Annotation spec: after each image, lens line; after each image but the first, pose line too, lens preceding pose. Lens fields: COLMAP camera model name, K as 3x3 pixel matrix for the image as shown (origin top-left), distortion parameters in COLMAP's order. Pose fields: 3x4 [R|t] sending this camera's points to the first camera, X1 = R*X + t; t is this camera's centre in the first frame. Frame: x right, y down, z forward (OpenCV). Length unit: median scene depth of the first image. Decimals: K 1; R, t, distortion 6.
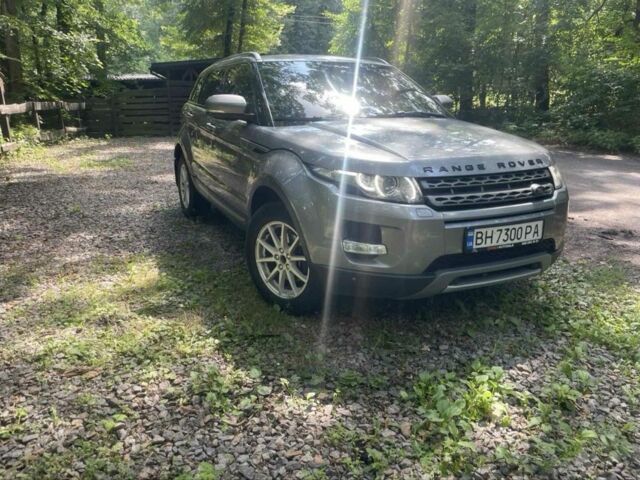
lens RADIAL K [[504.7, 0, 318.9], [0, 504.7, 232.3], [0, 0, 1]] dist [0.076610, -0.120228]
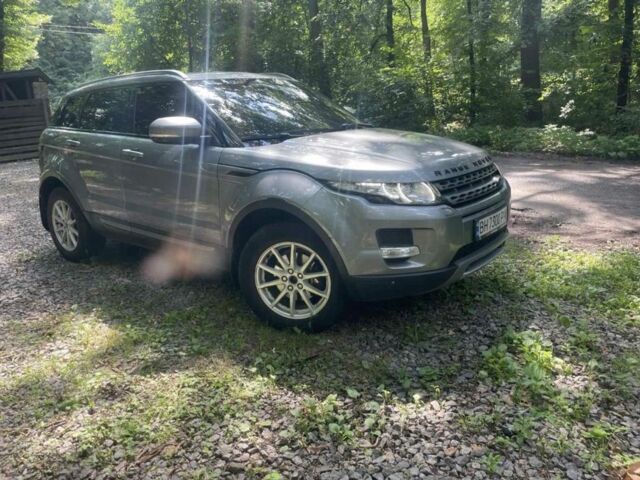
lens RADIAL K [[504.7, 0, 318.9], [0, 504.7, 232.3], [0, 0, 1]] dist [0.076610, -0.120228]
pose [[0.898717, -0.150351, 0.411949, -0.491582], [0.158204, 0.987290, 0.015195, -0.052823], [-0.408997, 0.051516, 0.911080, 0.095414]]
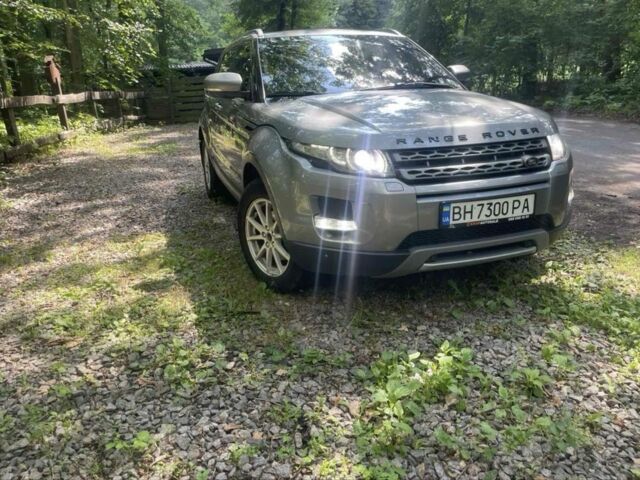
lens RADIAL K [[504.7, 0, 318.9], [0, 504.7, 232.3], [0, 0, 1]] dist [0.076610, -0.120228]
pose [[0.991739, 0.000268, -0.128273, 0.181114], [0.003702, 0.999522, 0.030708, 0.016911], [0.128220, -0.030929, 0.991263, 0.032914]]
